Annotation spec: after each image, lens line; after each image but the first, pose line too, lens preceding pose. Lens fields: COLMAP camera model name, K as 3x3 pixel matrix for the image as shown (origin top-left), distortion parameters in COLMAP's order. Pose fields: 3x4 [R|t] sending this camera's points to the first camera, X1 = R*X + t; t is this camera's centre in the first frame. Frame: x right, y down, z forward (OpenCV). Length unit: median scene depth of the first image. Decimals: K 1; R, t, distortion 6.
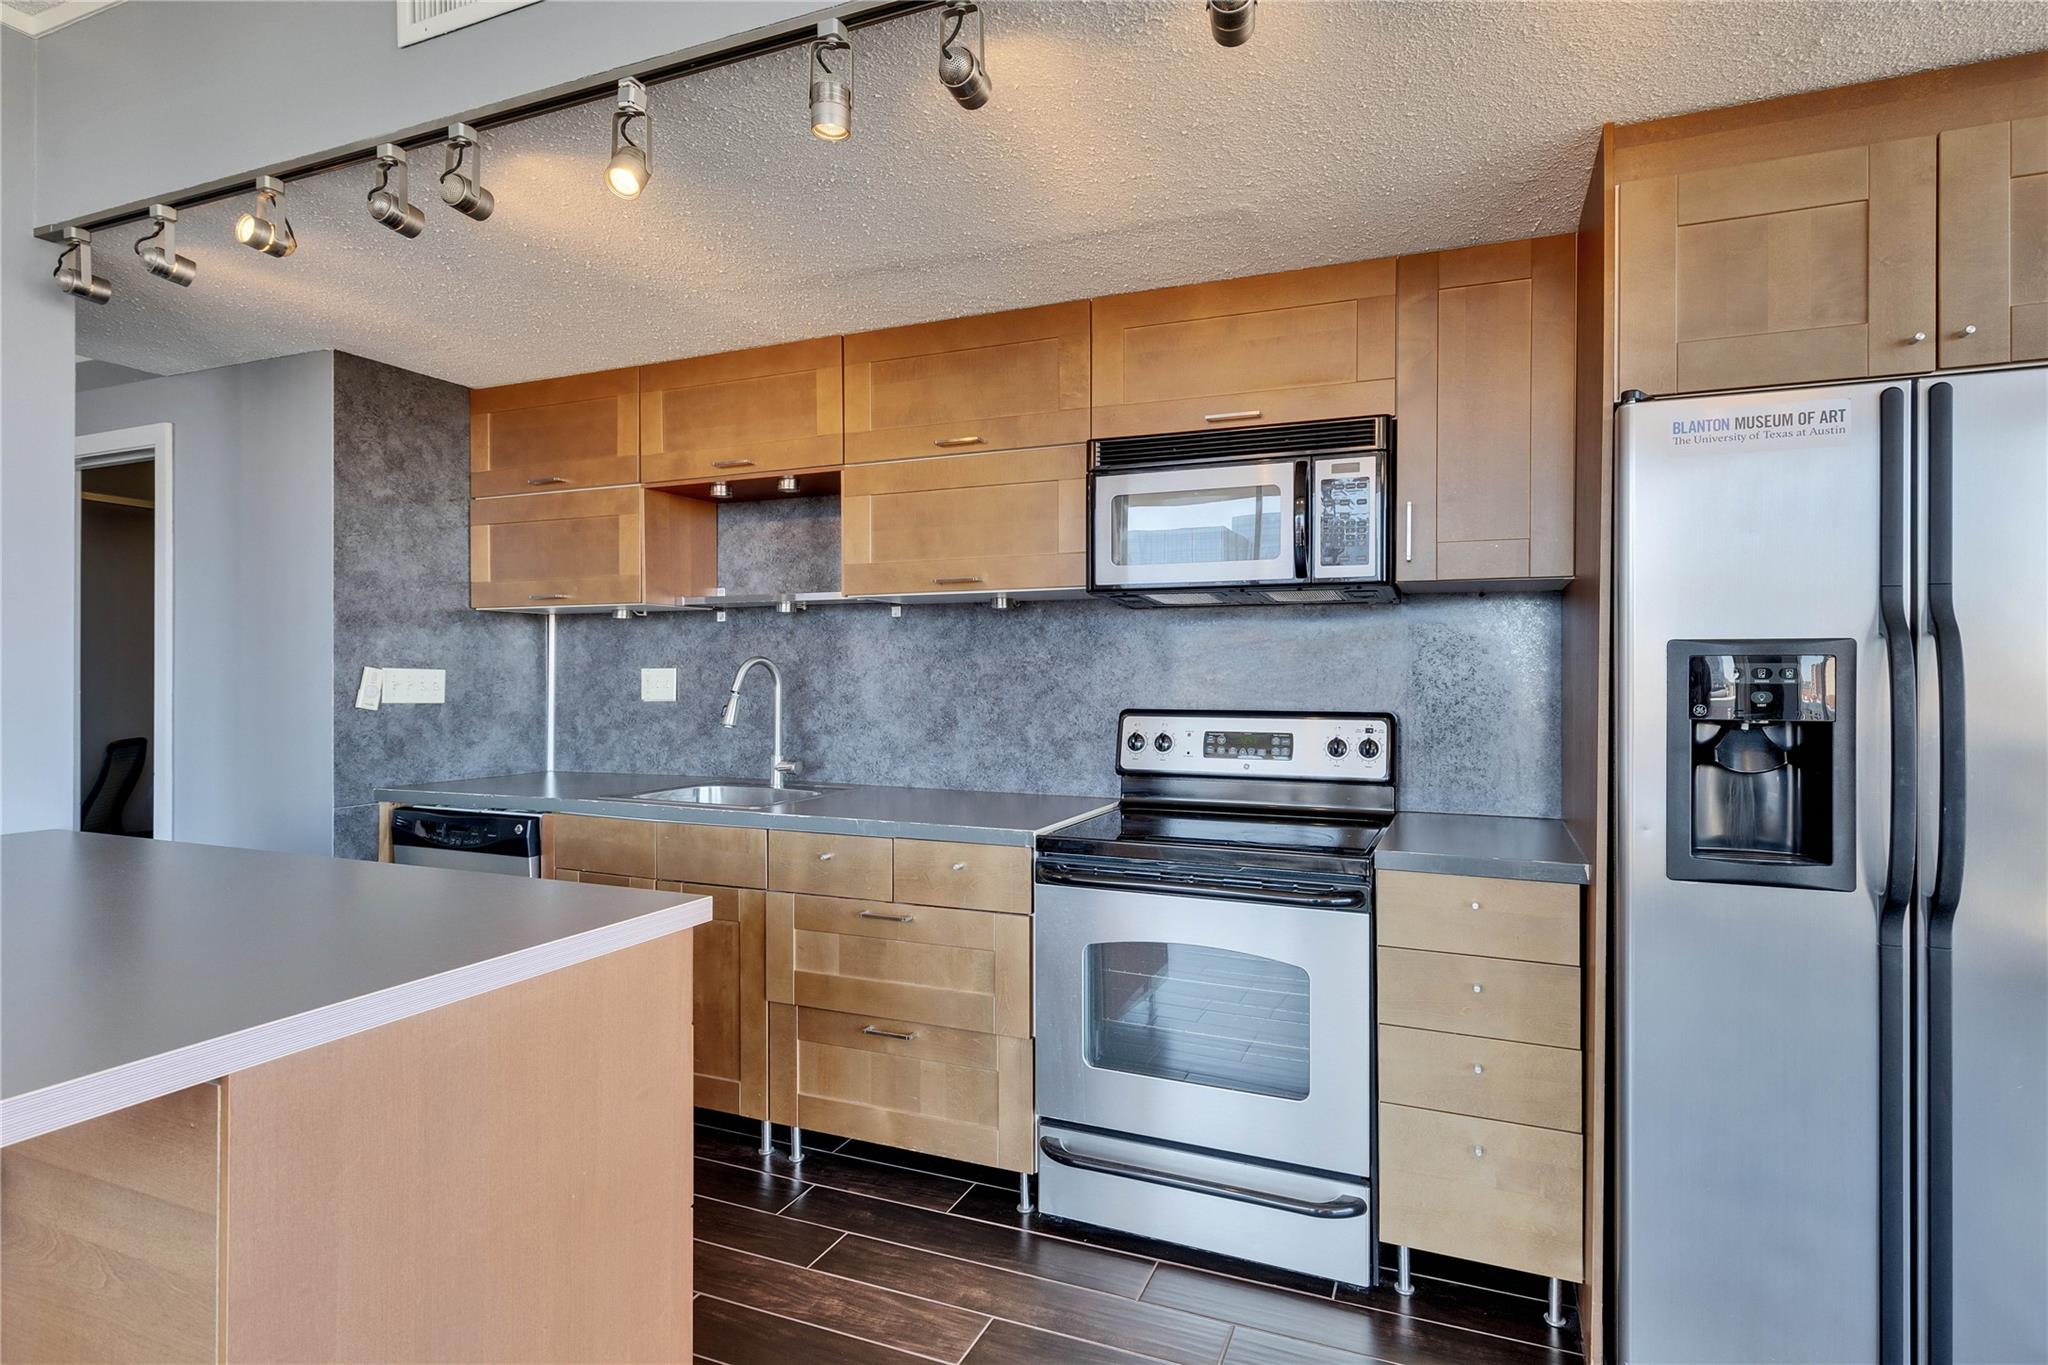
lens RADIAL K [[1002.1, 0, 985.5], [0, 1002.1, 673.3], [0, 0, 1]] dist [0.002038, -0.000932]
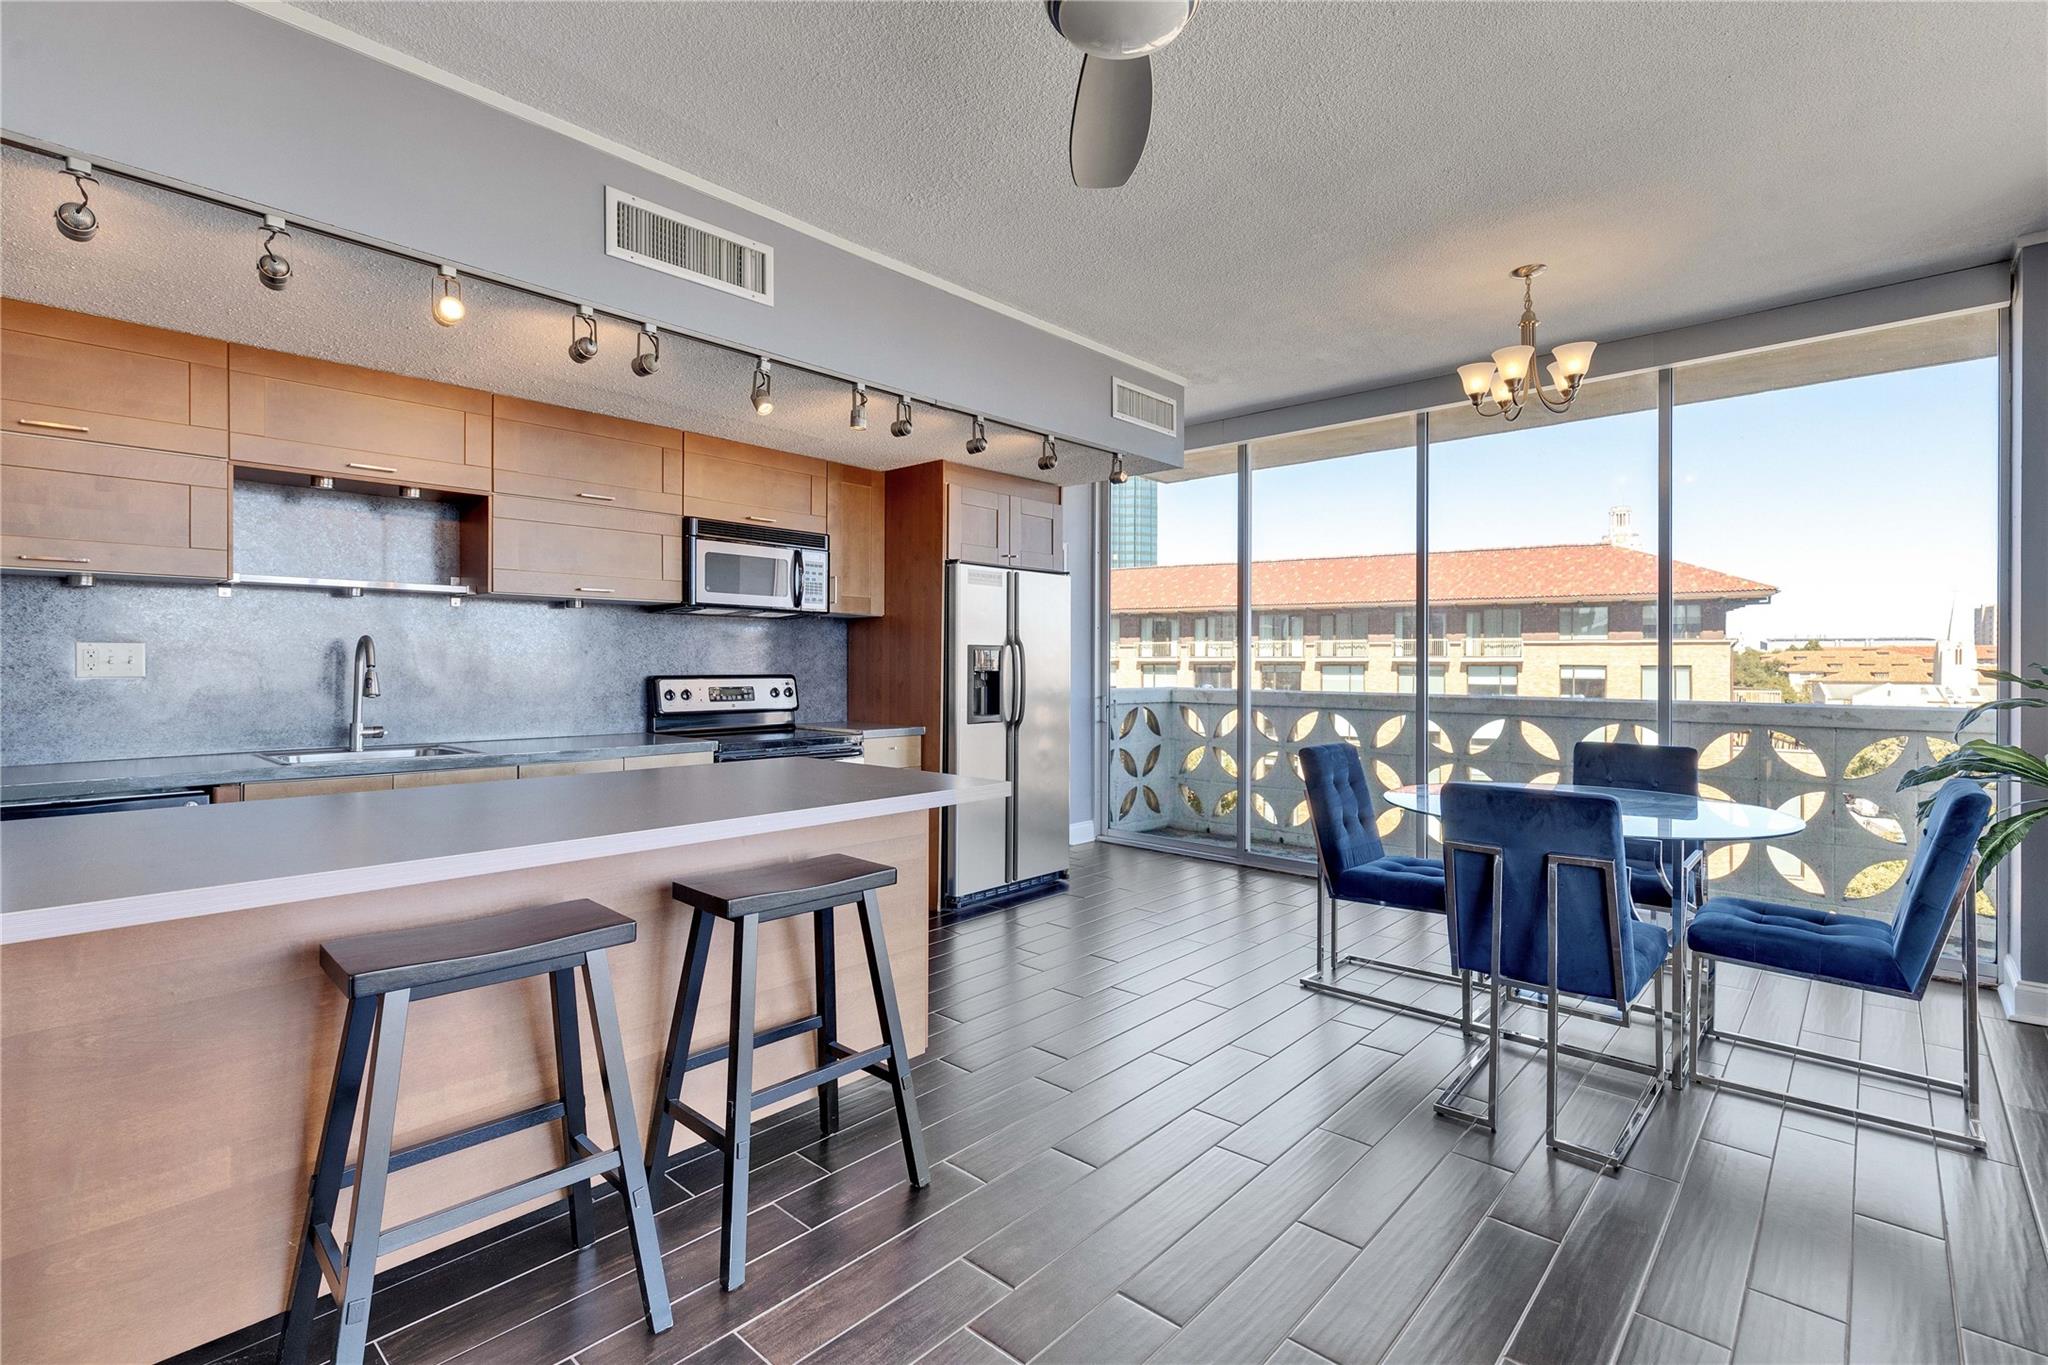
lens RADIAL K [[935.7, 0, 1010.5], [0, 935.7, 667.6], [0, 0, 1]] dist [-0.002045, 0.000847]
pose [[0.364118, -0.003698, 0.931345, -0.963264], [-0.005439, 0.999967, 0.006097, 0.009471], [-0.931337, -0.007286, 0.364086, -0.071501]]
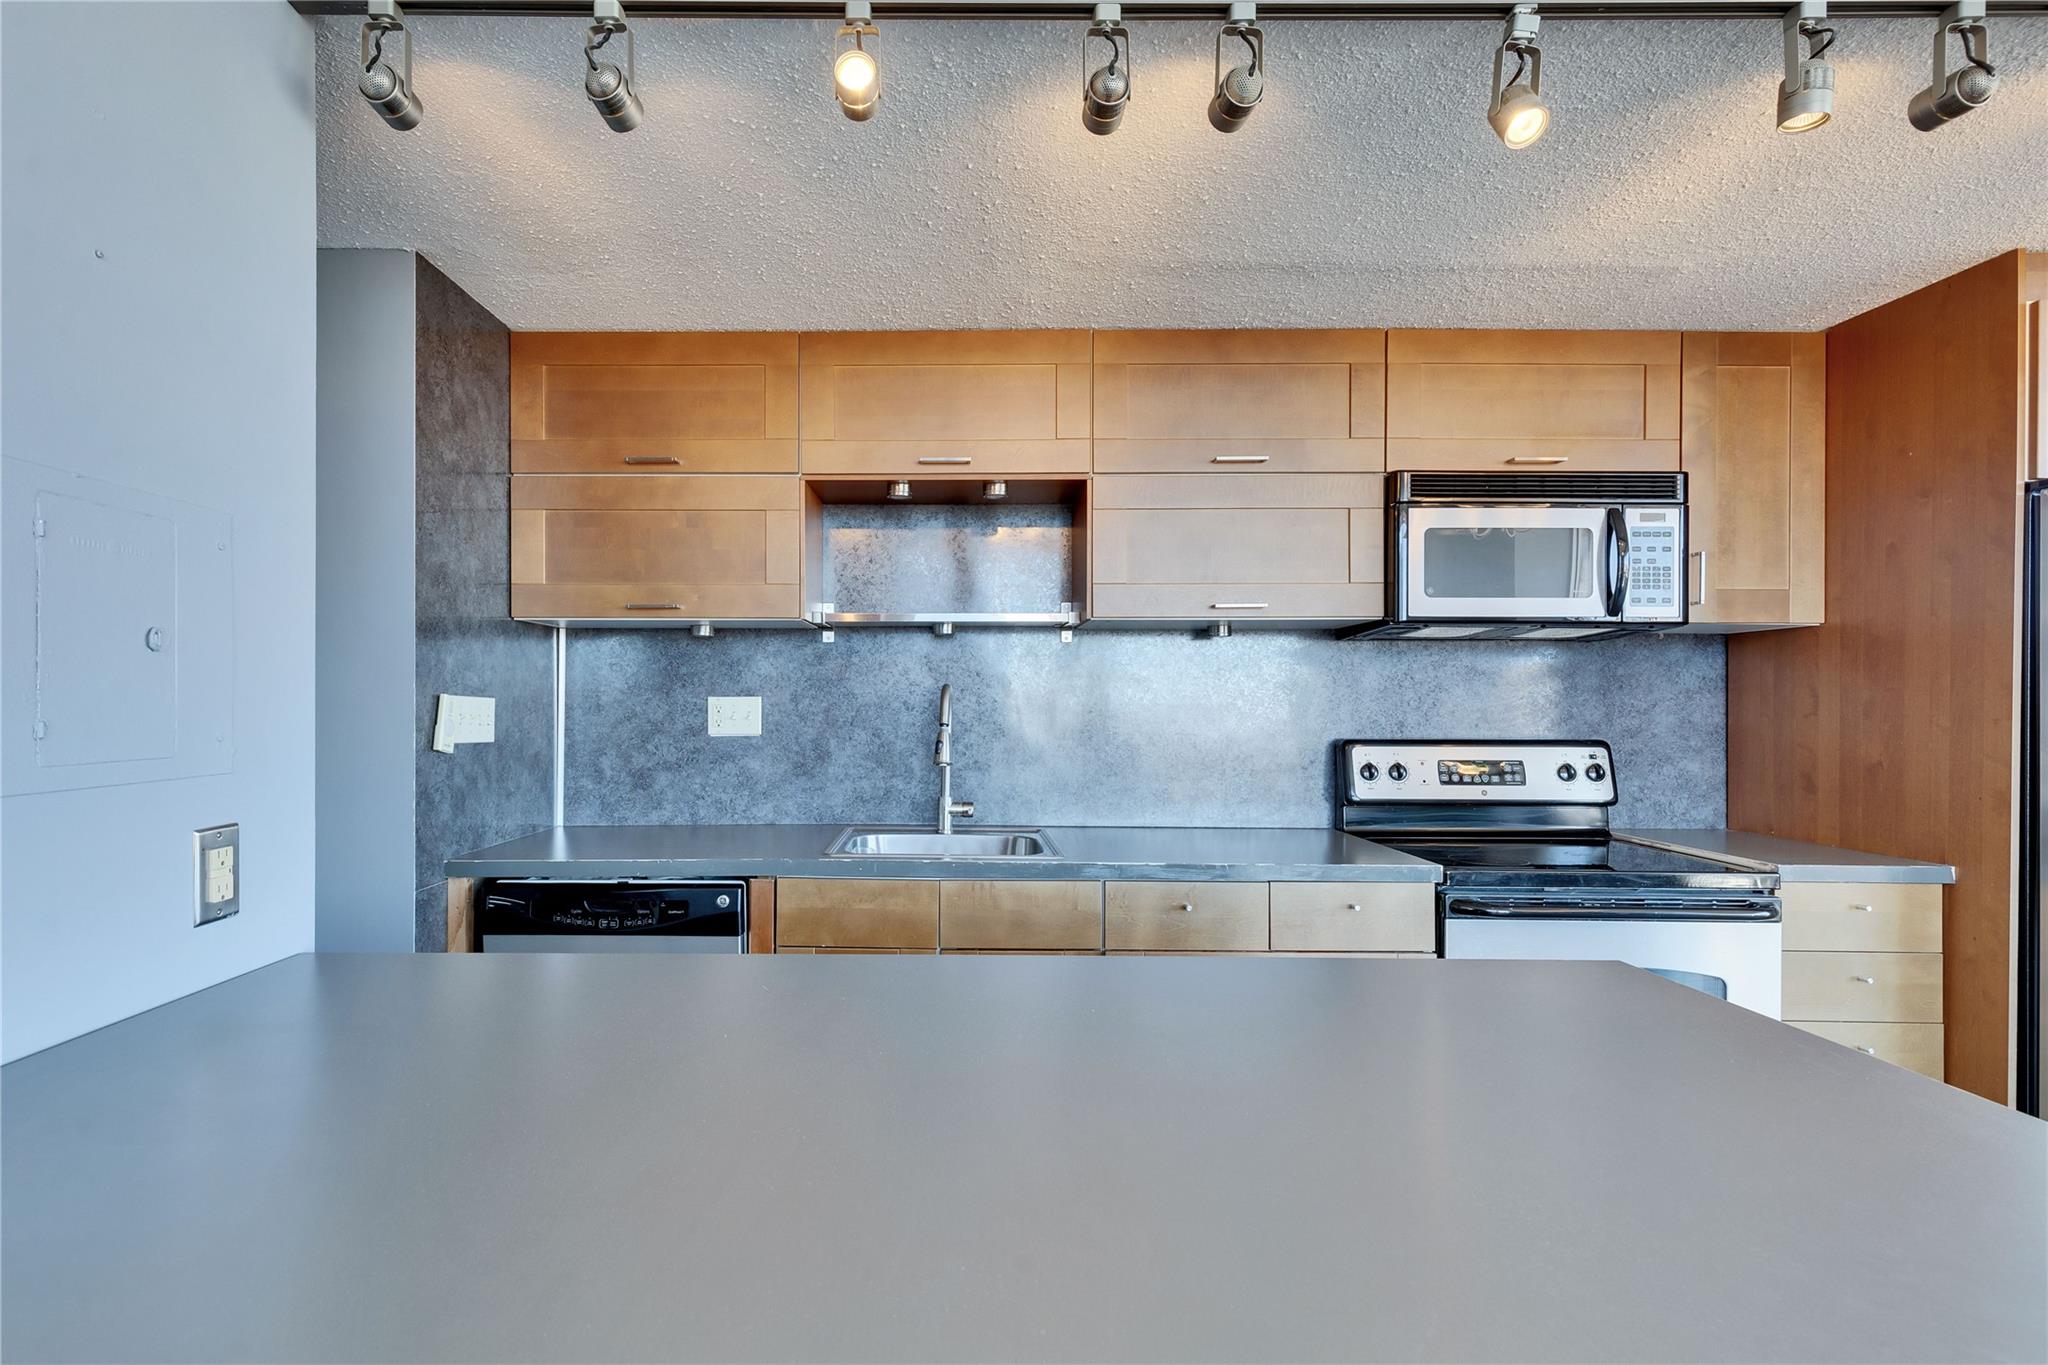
lens RADIAL K [[1002.1, 0, 927.3], [0, 1002.1, 703.4], [0, 0, 1]] dist [0.002038, -0.000932]
pose [[0.930643, 0.001065, 0.365928, -0.569348], [-0.001948, 0.999996, 0.002043, -0.001770], [-0.365924, -0.002614, 0.930641, 0.197528]]
